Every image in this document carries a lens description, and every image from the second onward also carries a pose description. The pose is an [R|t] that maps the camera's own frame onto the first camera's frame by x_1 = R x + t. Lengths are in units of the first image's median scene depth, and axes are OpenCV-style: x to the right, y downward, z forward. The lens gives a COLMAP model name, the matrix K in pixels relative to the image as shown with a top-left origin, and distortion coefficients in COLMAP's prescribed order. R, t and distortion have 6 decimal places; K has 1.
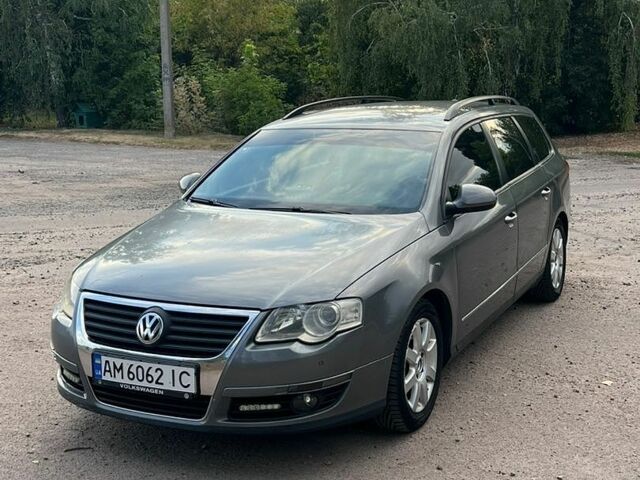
lens RADIAL K [[903.6, 0, 320.0], [0, 903.6, 240.0], [0, 0, 1]] dist [0.214137, -0.800709]
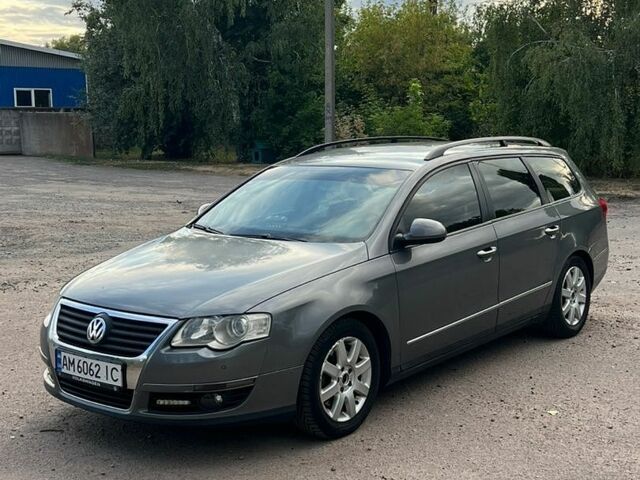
lens RADIAL K [[903.6, 0, 320.0], [0, 903.6, 240.0], [0, 0, 1]] dist [0.214137, -0.800709]
pose [[0.976107, 0.031948, -0.214928, 0.337440], [-0.040398, 0.998569, -0.035039, 0.008854], [0.213501, 0.042884, 0.976001, -0.102075]]
